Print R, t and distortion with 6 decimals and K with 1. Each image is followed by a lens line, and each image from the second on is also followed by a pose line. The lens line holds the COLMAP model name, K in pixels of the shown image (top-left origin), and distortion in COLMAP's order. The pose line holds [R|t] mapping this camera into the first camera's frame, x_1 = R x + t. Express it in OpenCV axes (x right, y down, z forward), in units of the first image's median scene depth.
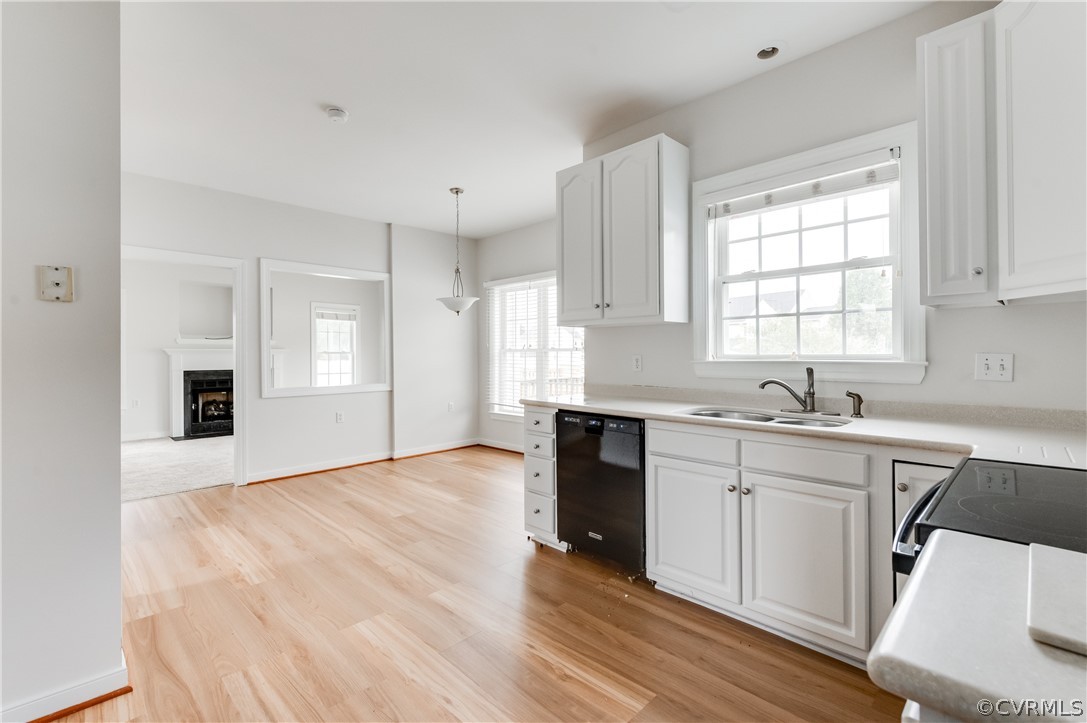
lens RADIAL K [[482.4, 0, 546.9], [0, 482.4, 358.3], [0, 0, 1]] dist [0.001646, -0.000875]
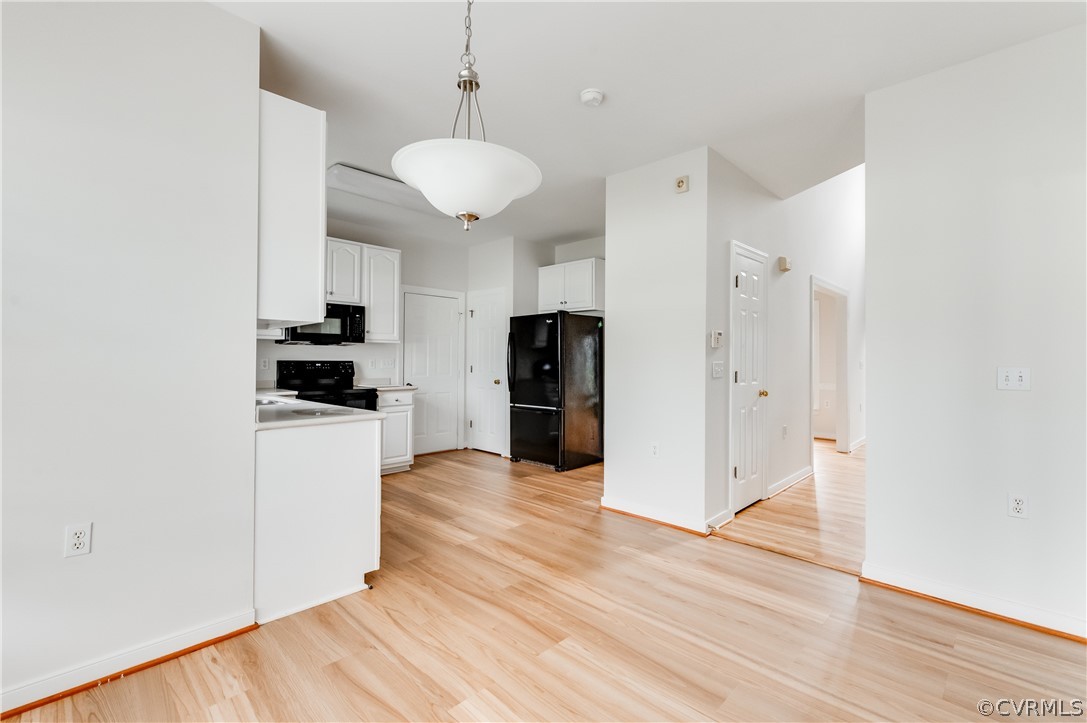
lens RADIAL K [[482.4, 0, 540.4], [0, 482.4, 359.7], [0, 0, 1]] dist [0.001646, -0.000875]
pose [[-0.999999, -0.000618, -0.001114, -0.392825], [-0.000627, 0.999973, 0.007267, -0.019018], [0.001110, 0.007268, -0.999973, 2.217644]]
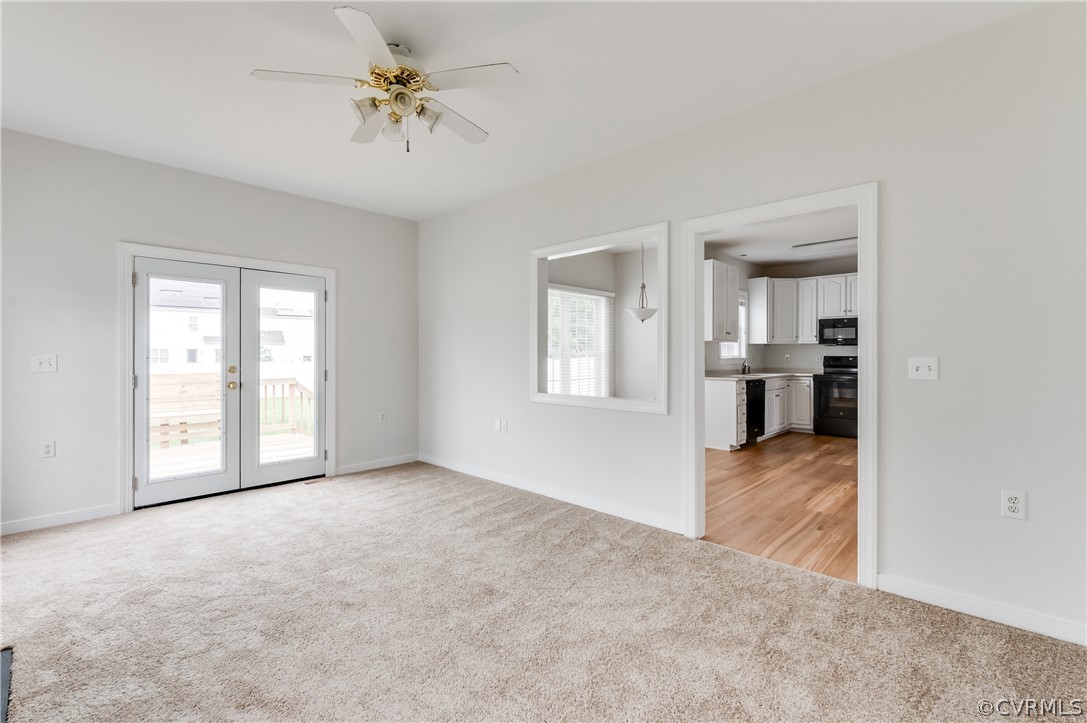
lens RADIAL K [[482.4, 0, 542.6], [0, 482.4, 352.7], [0, 0, 1]] dist [0.001646, -0.000875]
pose [[-0.019989, 0.007652, 0.999771, -2.384288], [0.007345, 0.999945, -0.007506, -0.012257], [-0.999773, 0.007193, -0.020044, 2.190702]]
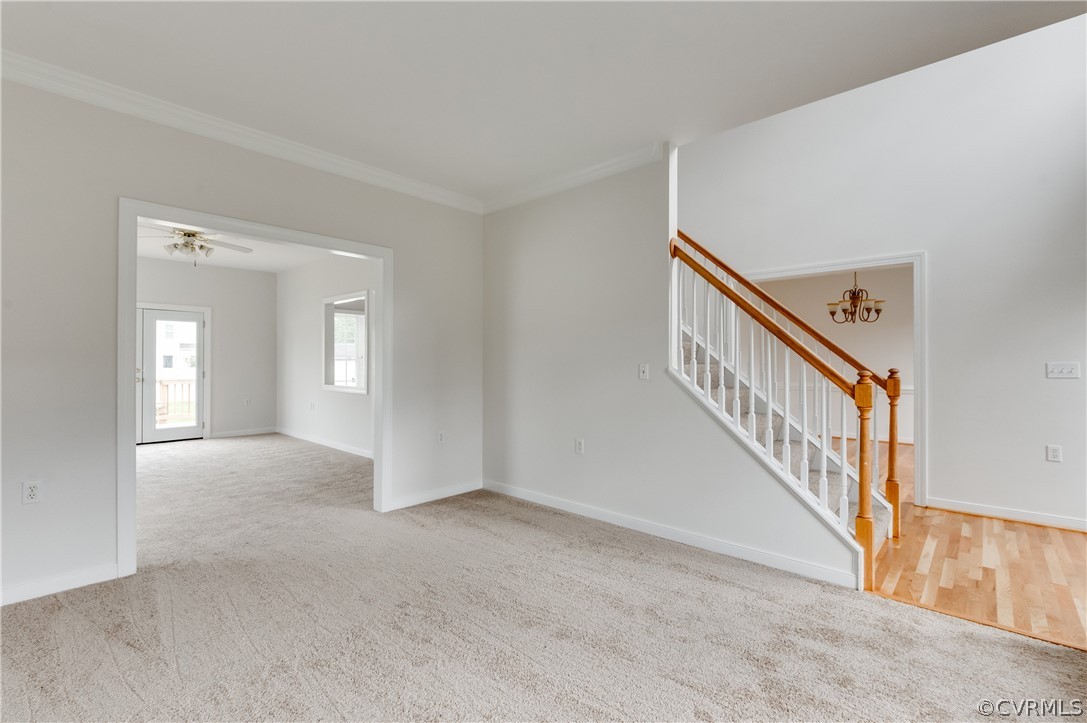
lens RADIAL K [[482.4, 0, 542.7], [0, 482.4, 358.1], [0, 0, 1]] dist [0.001646, -0.000875]
pose [[-0.038701, 0.009857, 0.999202, -3.503087], [0.005675, 0.999937, -0.009644, -0.005083], [-0.999235, 0.005297, -0.038754, 1.061288]]
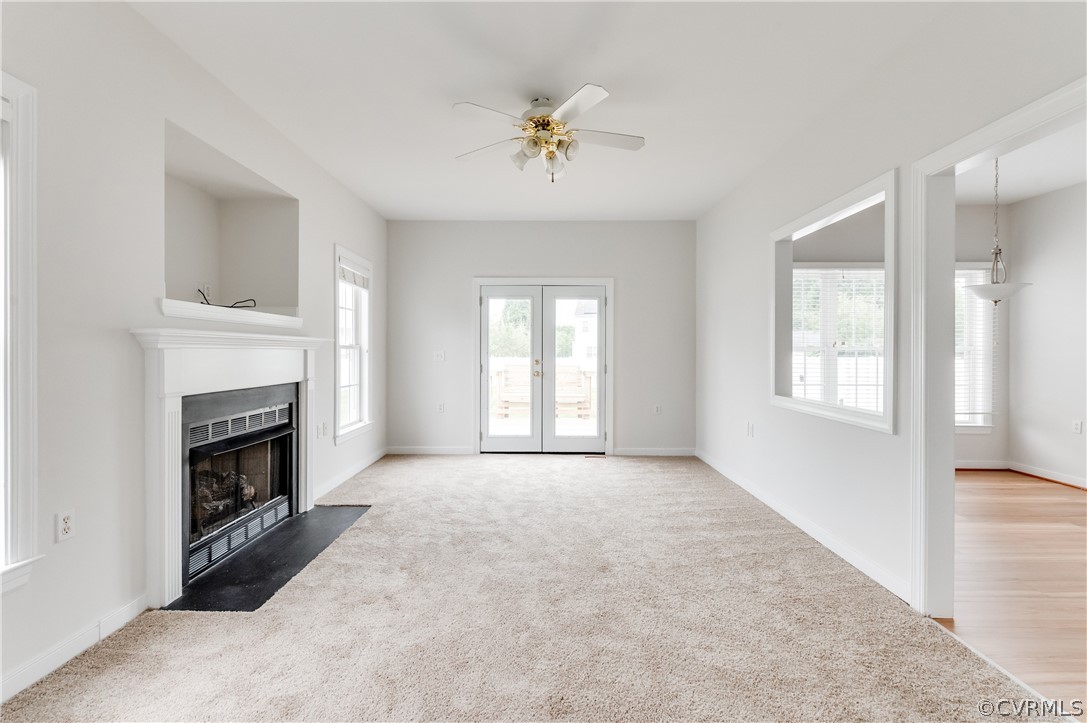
lens RADIAL K [[482.4, 0, 543.2], [0, 482.4, 357.0], [0, 0, 1]] dist [0.001646, -0.000875]
pose [[0.712415, -0.004160, 0.701746, -2.246117], [0.000149, 0.999983, 0.005777, -0.011037], [-0.701758, -0.004011, 0.712404, 1.639247]]
